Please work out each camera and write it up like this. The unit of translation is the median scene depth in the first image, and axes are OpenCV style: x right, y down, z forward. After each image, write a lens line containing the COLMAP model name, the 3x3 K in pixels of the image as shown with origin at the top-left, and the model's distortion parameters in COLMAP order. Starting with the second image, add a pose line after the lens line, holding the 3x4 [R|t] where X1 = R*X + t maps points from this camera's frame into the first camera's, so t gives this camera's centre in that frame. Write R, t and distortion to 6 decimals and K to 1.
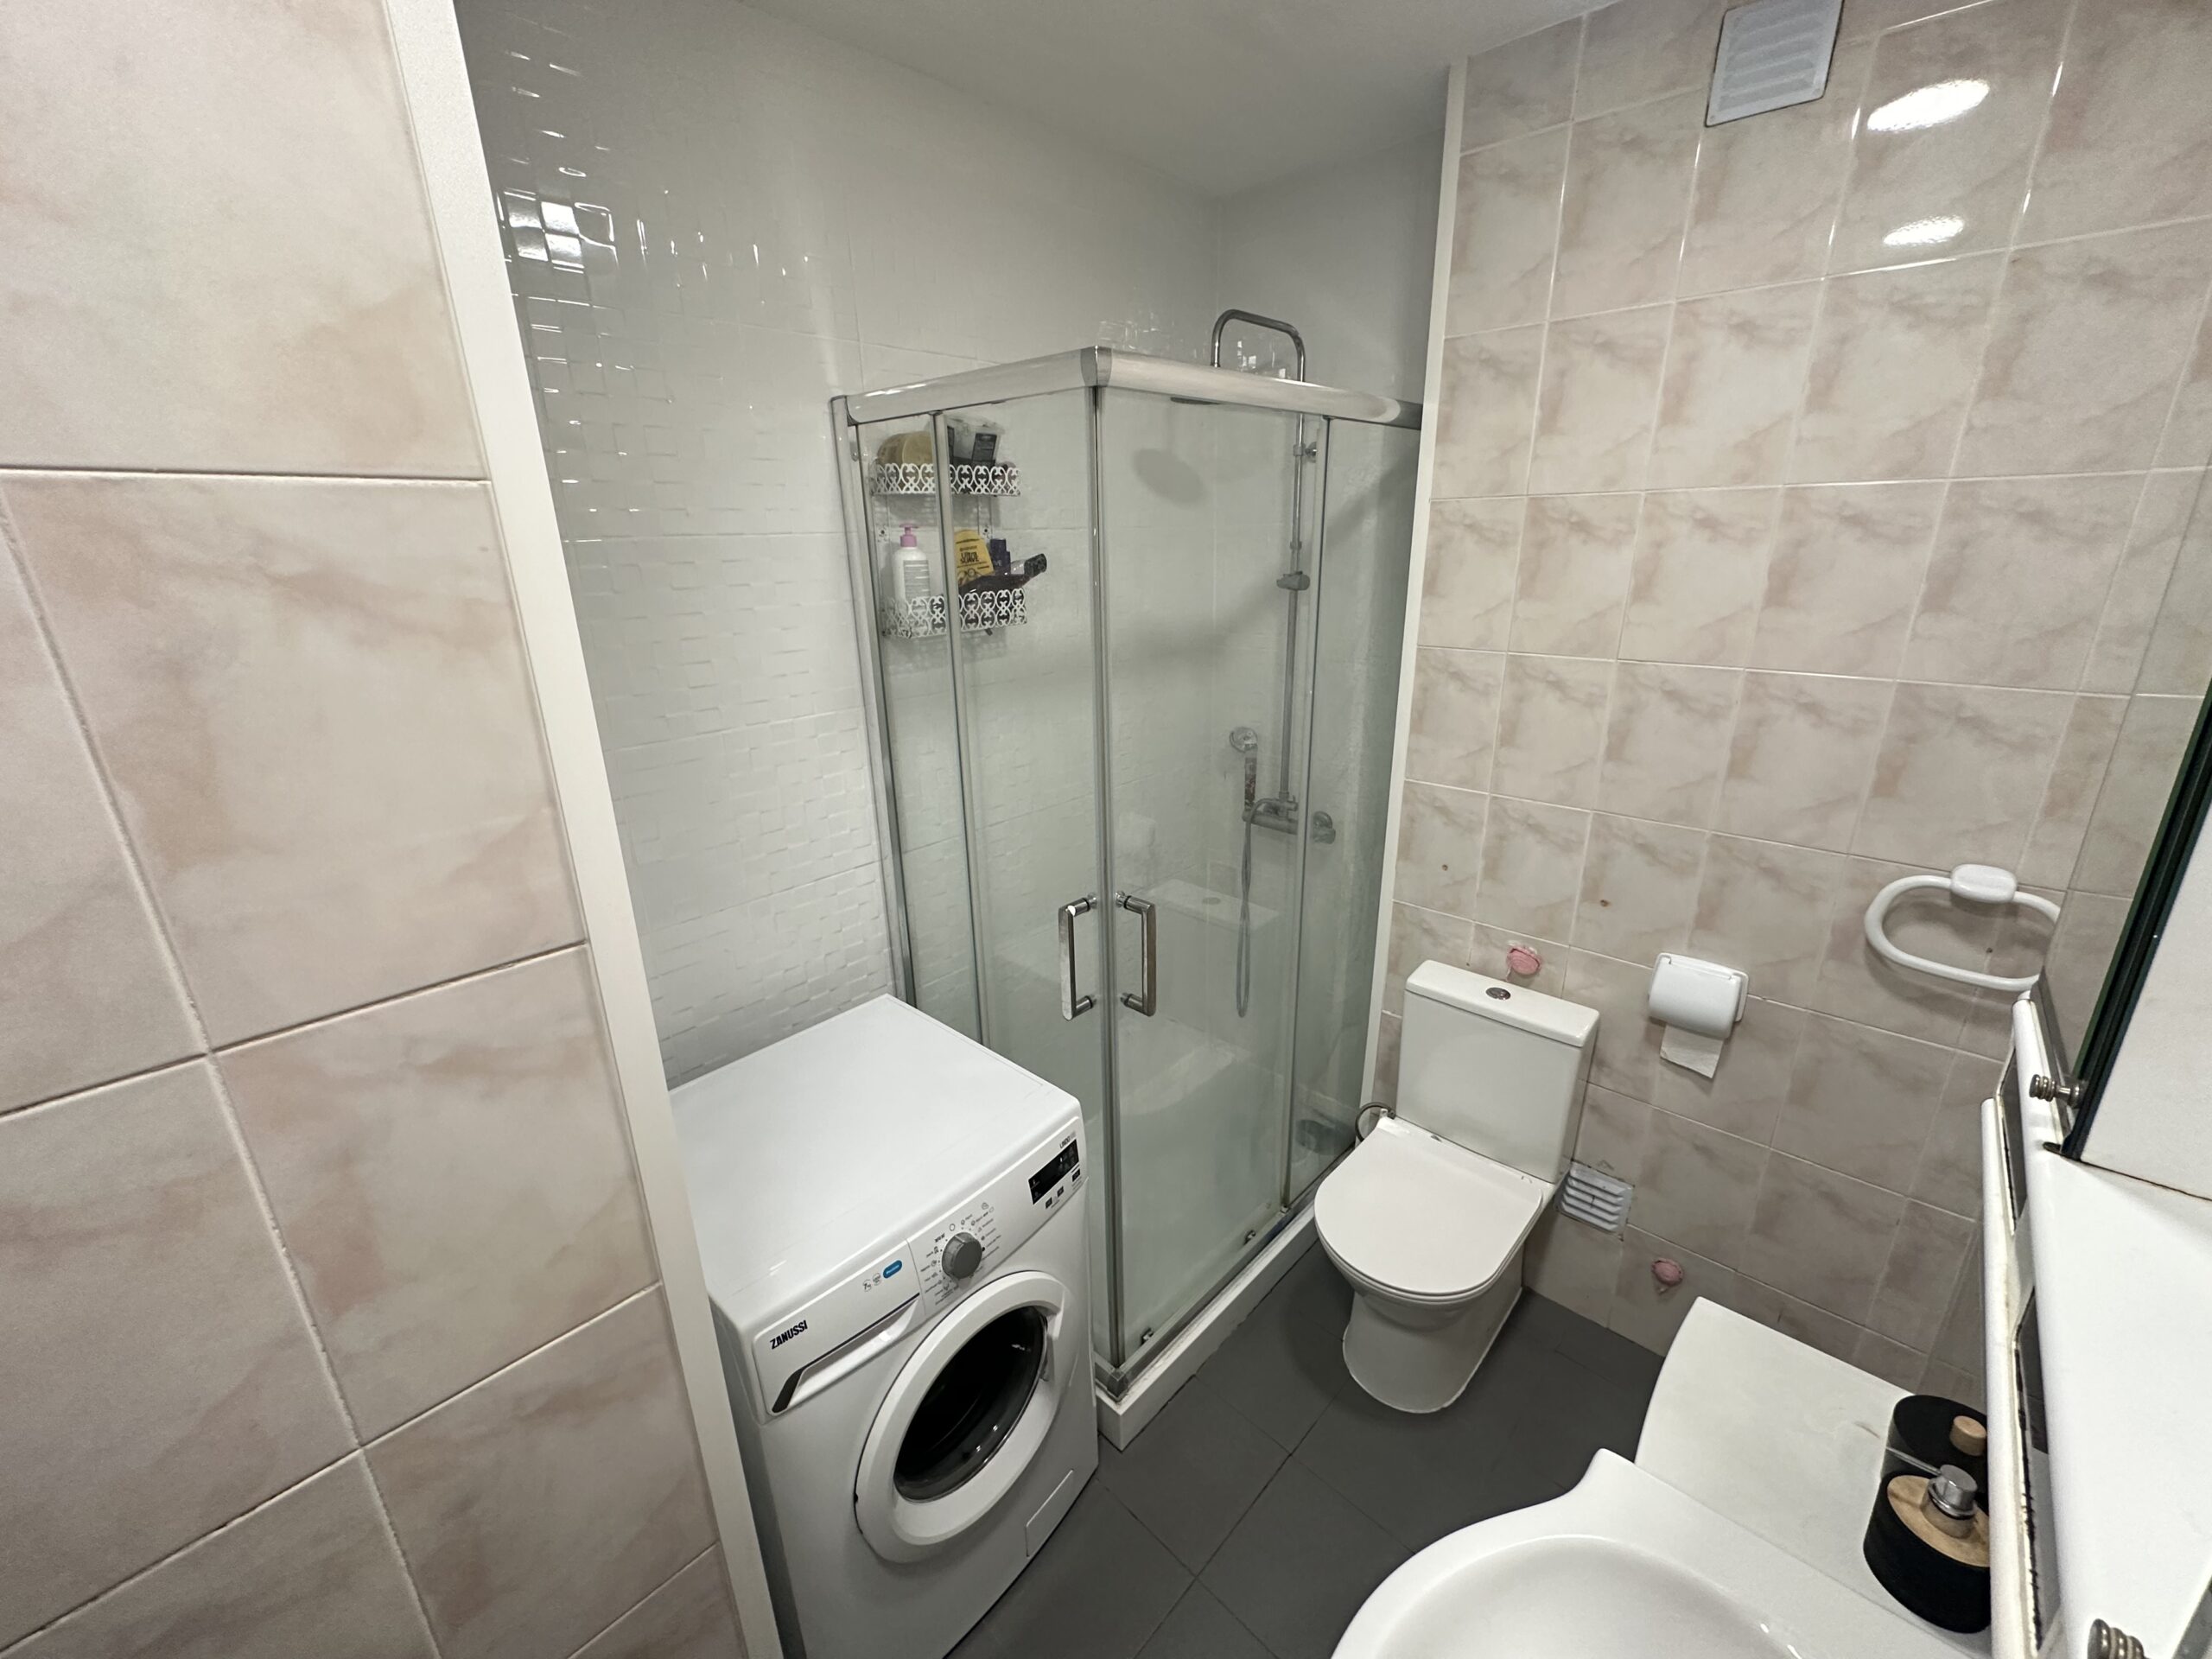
lens RADIAL K [[879.7, 0, 1106.3], [0, 879.7, 826.0], [0, 0, 1]] dist [-0.002085, 0.000774]
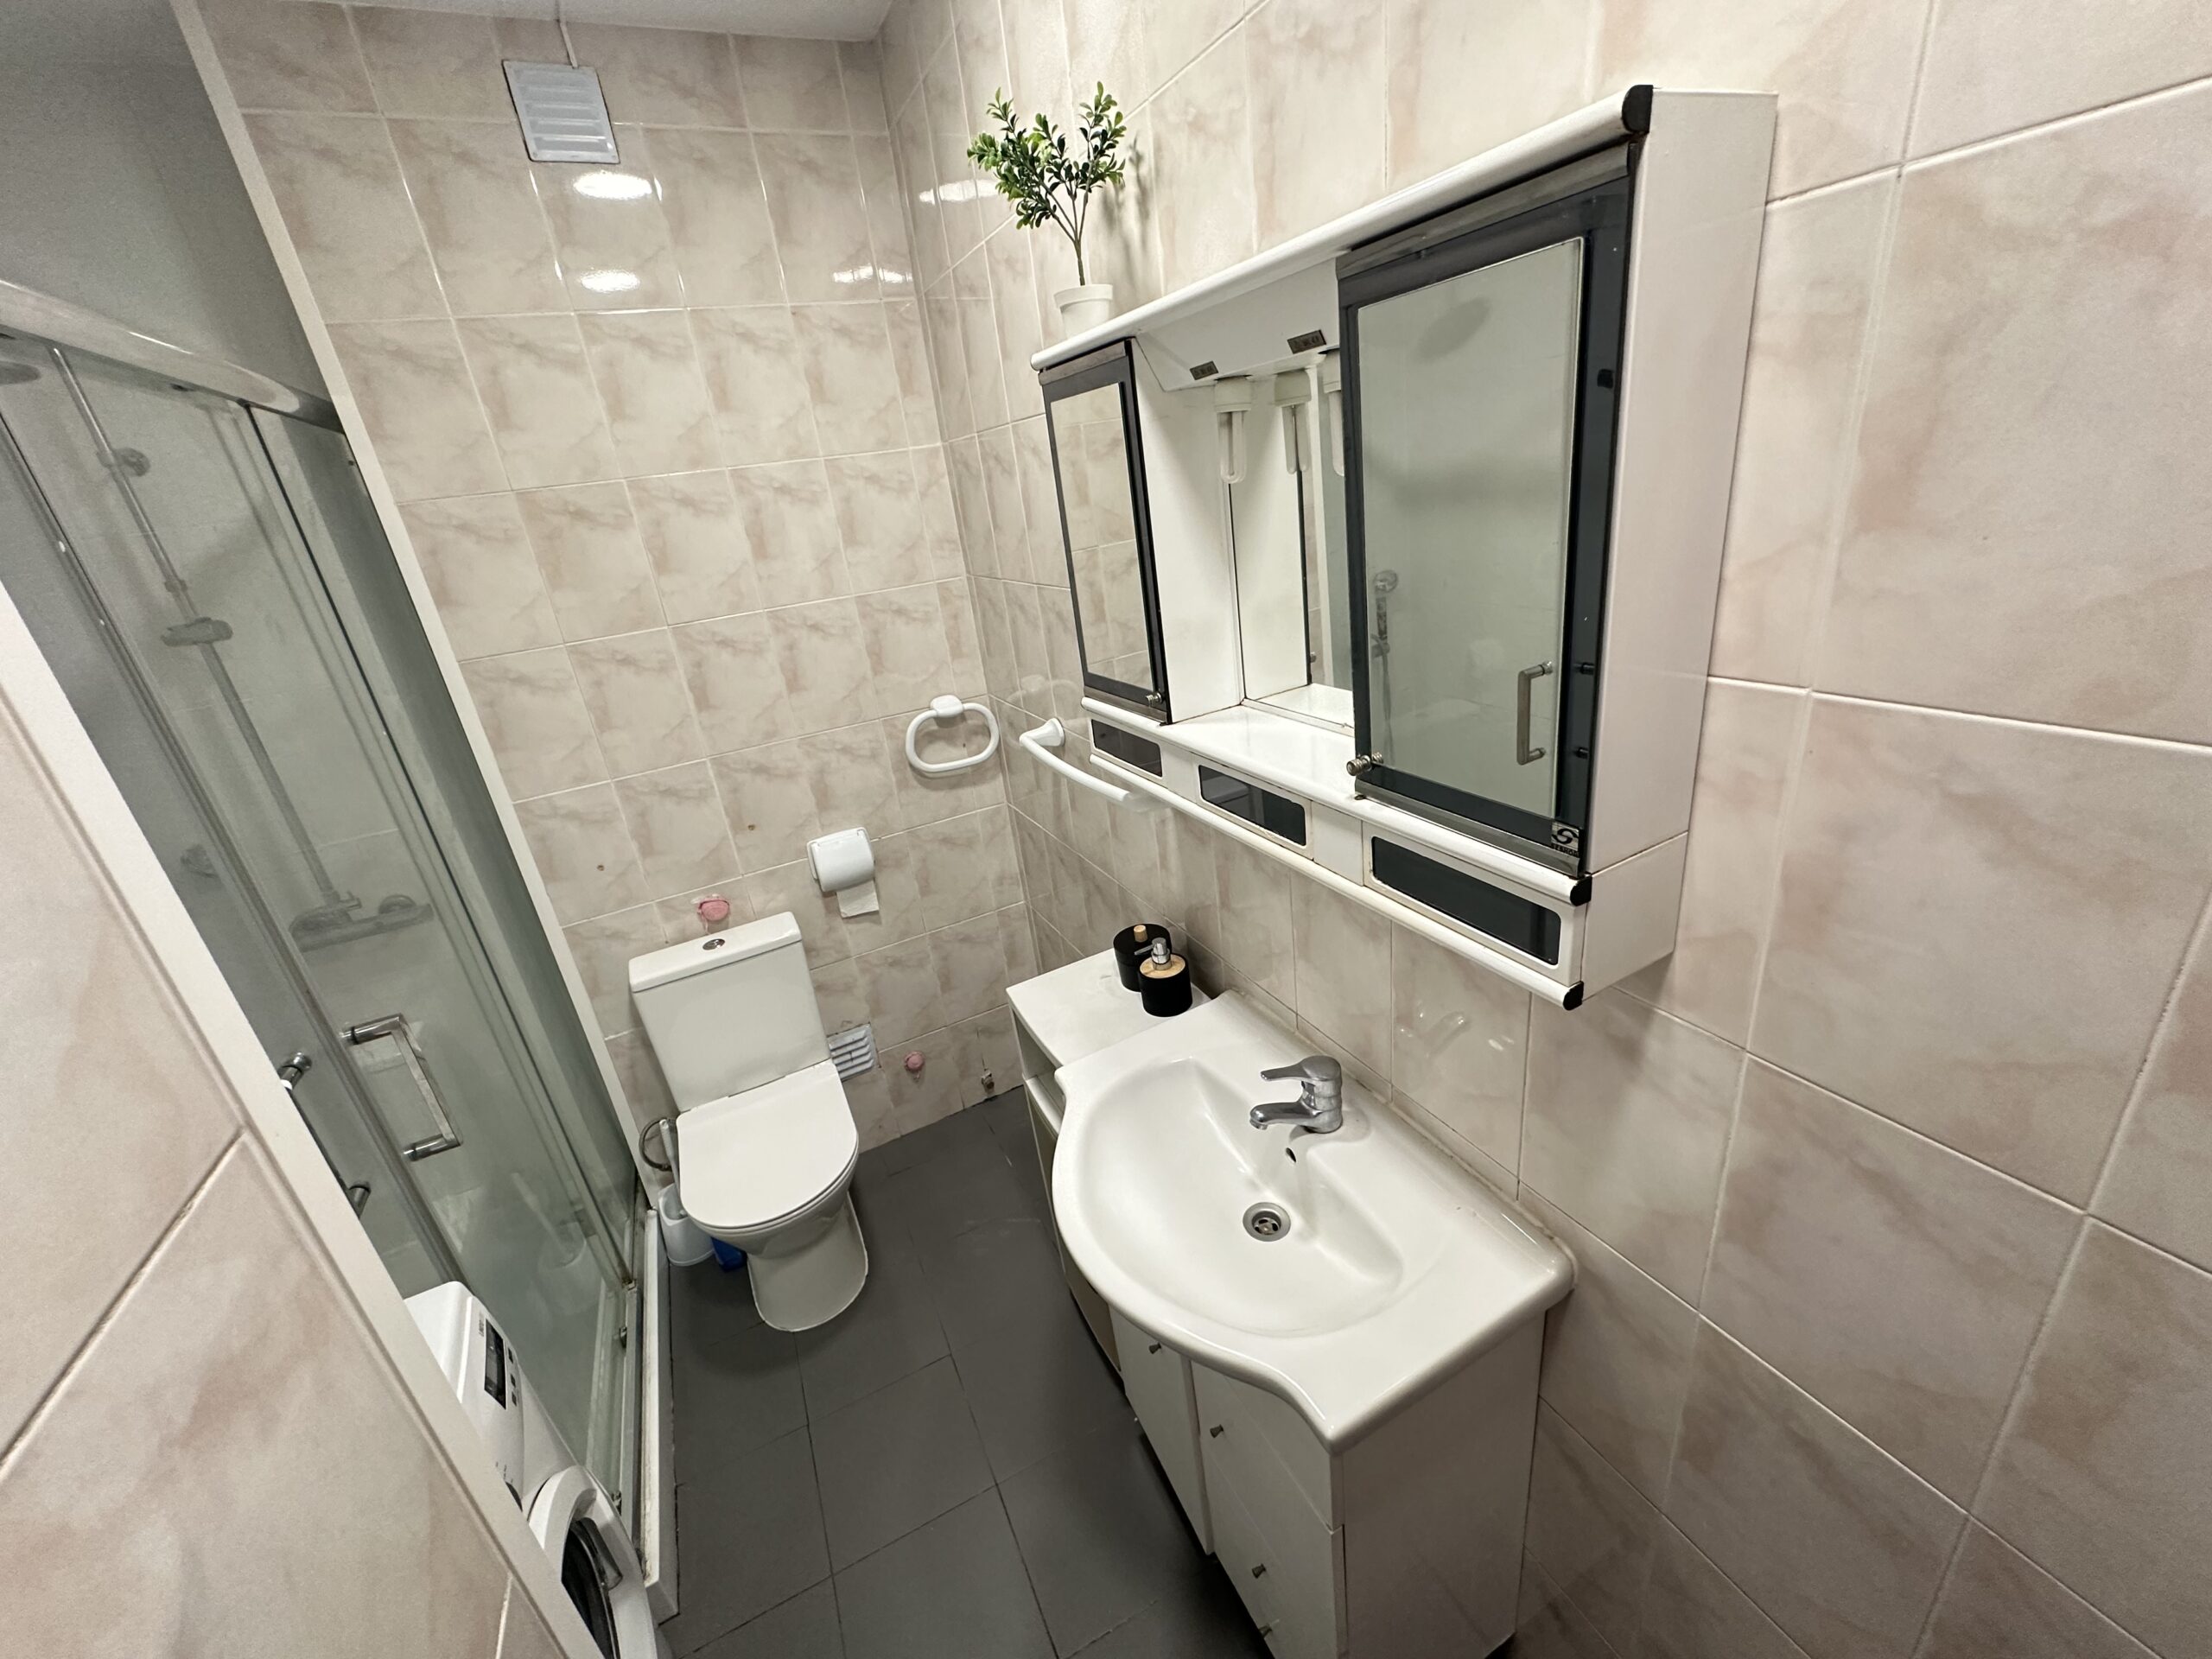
lens RADIAL K [[879.7, 0, 1106.3], [0, 879.7, 826.0], [0, 0, 1]] dist [-0.002085, 0.000774]
pose [[0.345863, -0.369590, 0.862428, -0.291468], [0.401496, 0.889049, 0.219985, 0.018472], [-0.848045, 0.270176, 0.455878, 0.062198]]
